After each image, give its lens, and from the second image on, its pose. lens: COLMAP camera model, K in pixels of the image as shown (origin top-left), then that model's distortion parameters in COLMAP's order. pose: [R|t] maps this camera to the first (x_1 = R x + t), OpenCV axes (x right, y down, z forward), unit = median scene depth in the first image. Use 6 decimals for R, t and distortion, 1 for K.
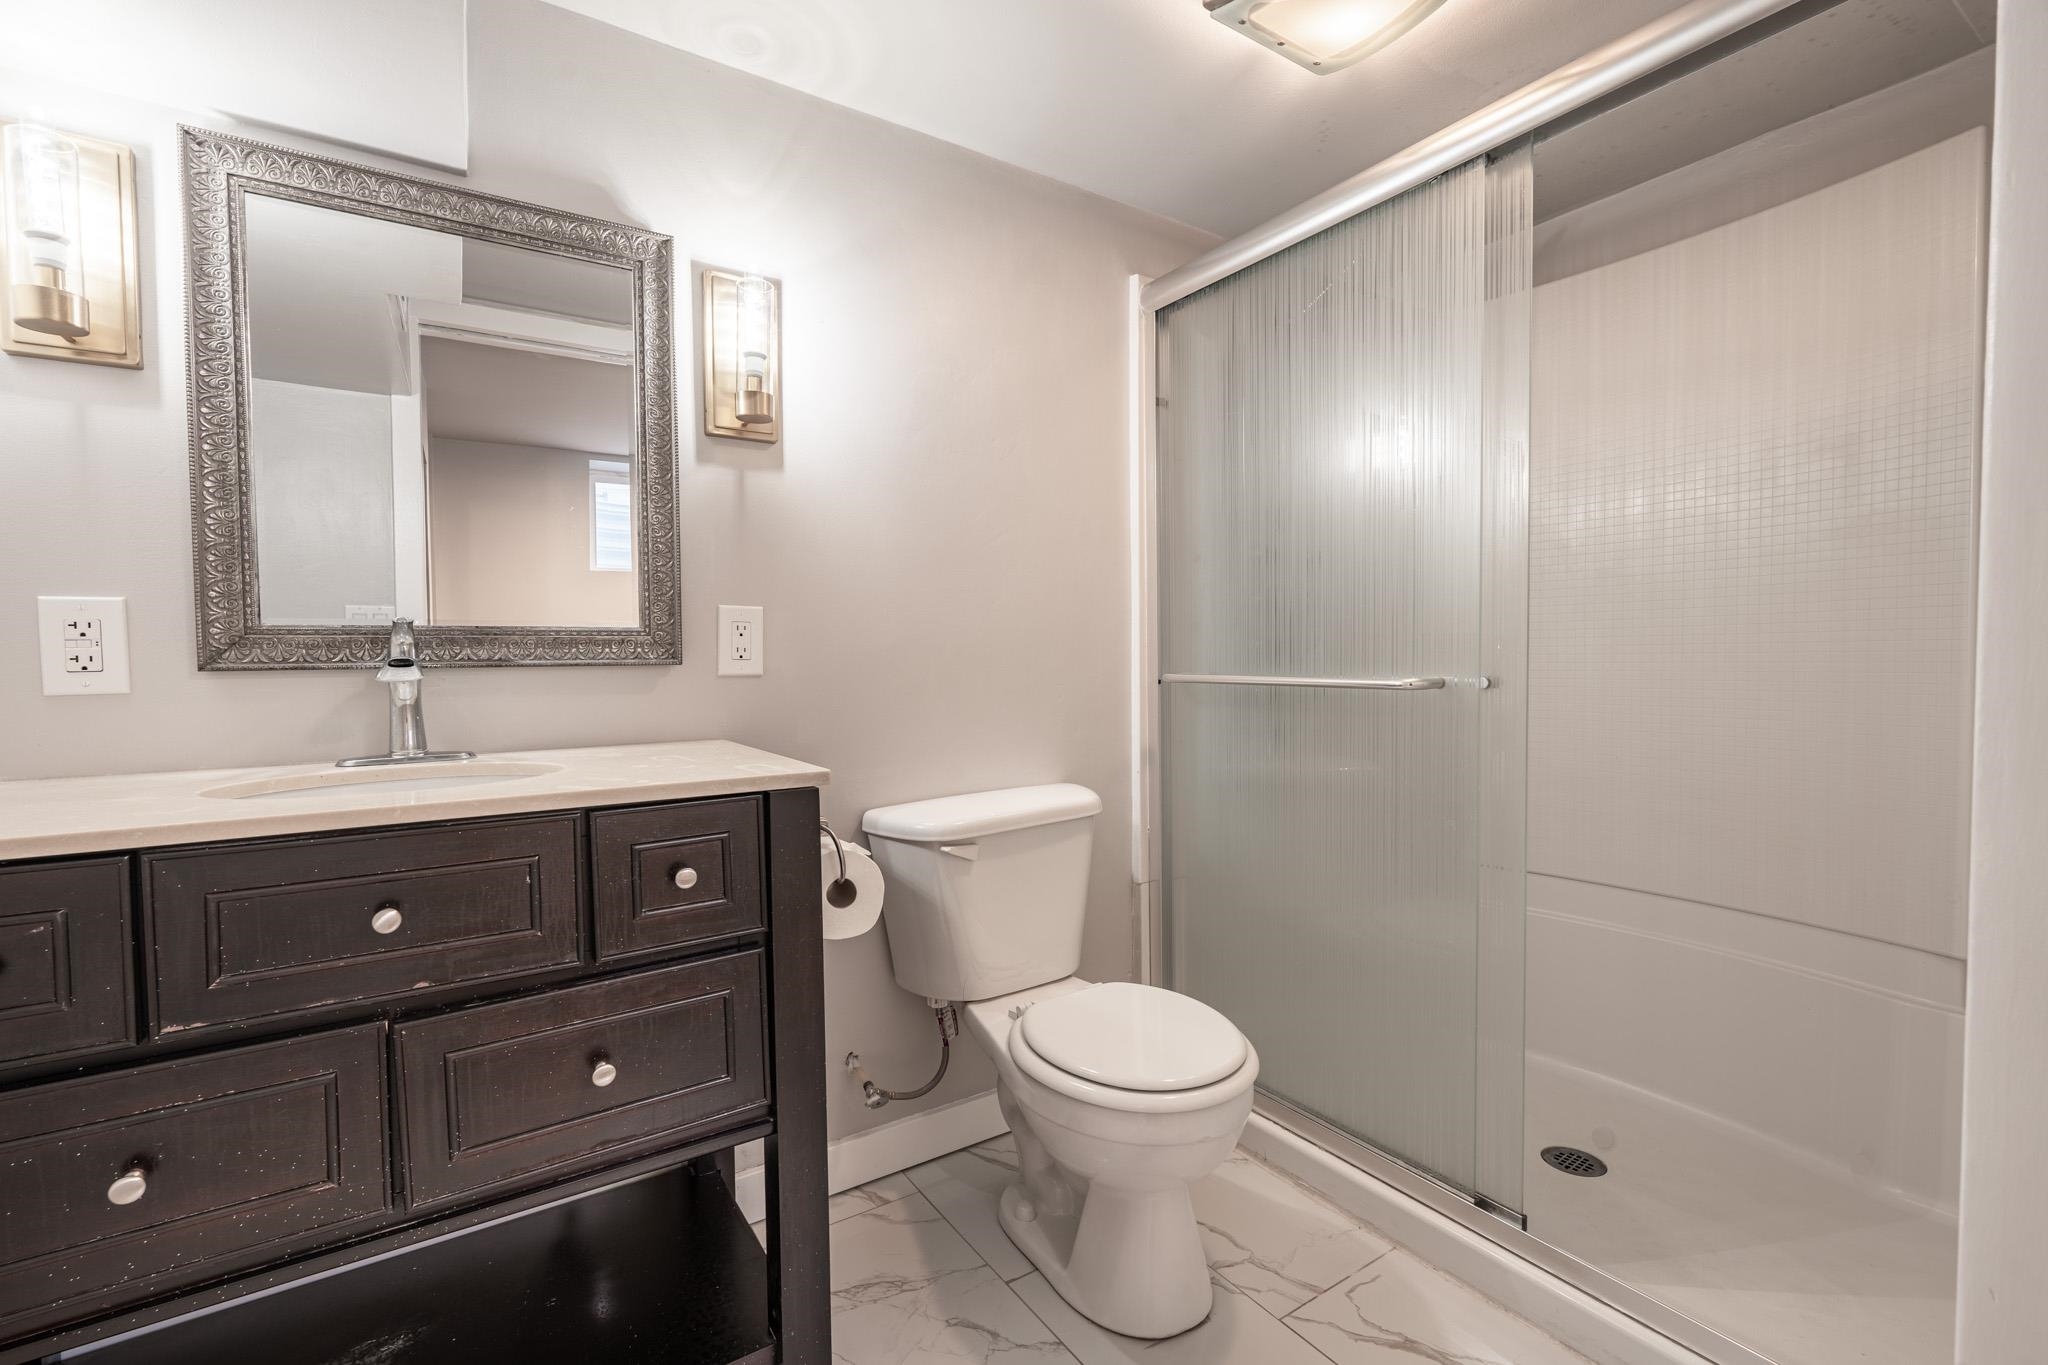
lens RADIAL K [[895.9, 0, 1022.1], [0, 895.9, 684.3], [0, 0, 1]] dist [-0.001085, -0.001188]
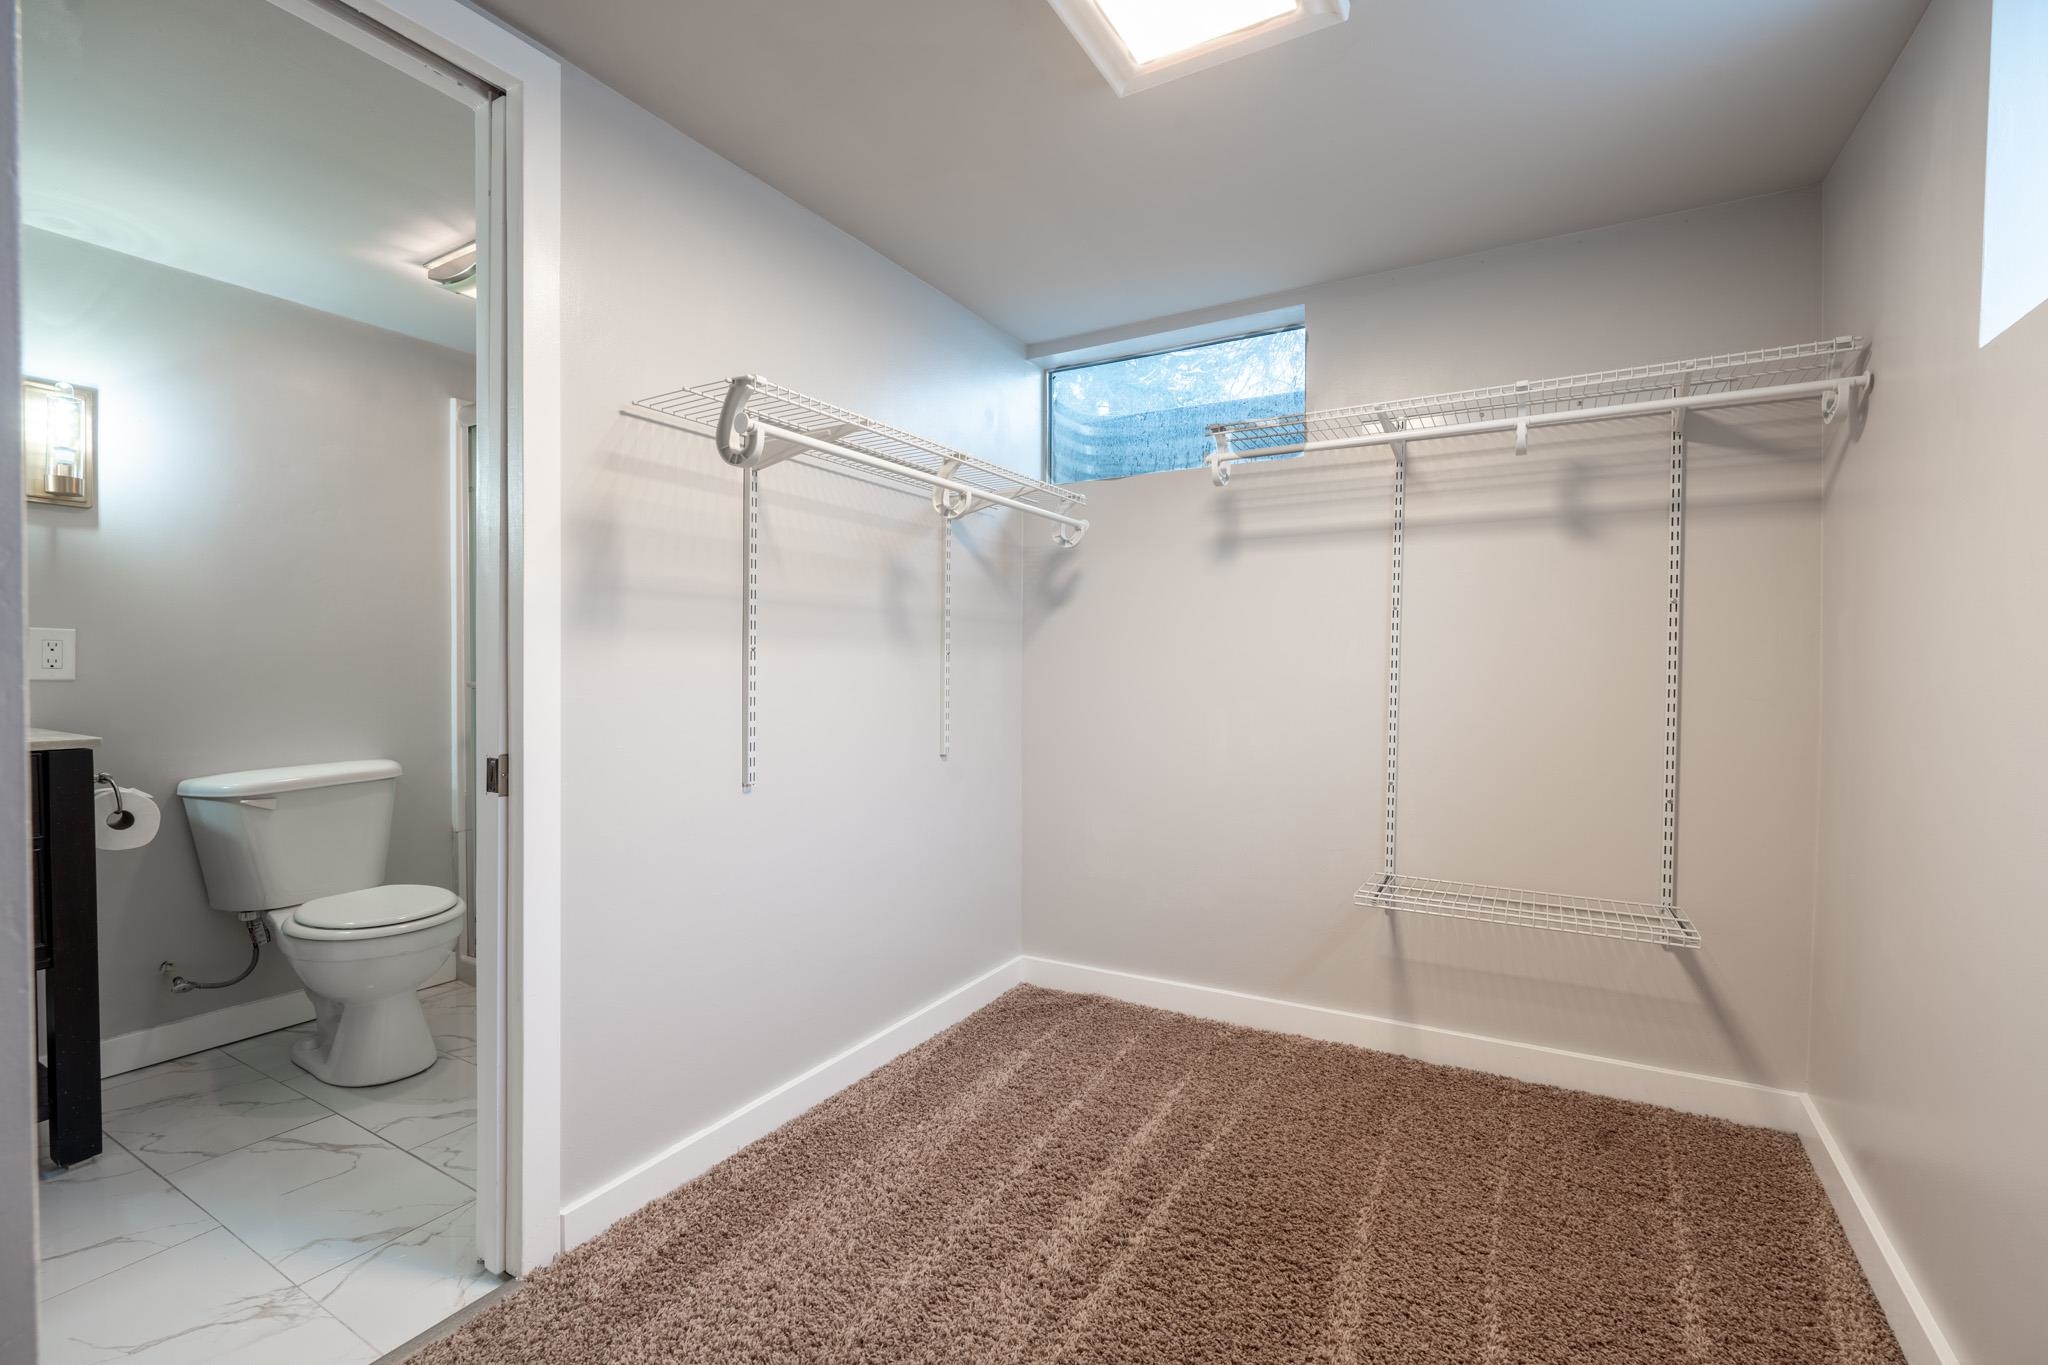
lens RADIAL K [[895.9, 0, 1028.4], [0, 895.9, 678.6], [0, 0, 1]] dist [-0.001085, -0.001188]
pose [[0.897043, 0.005591, 0.441908, 0.399025], [0.001183, 0.999886, -0.015053, 0.009362], [-0.441942, 0.014026, 0.896934, -0.828397]]
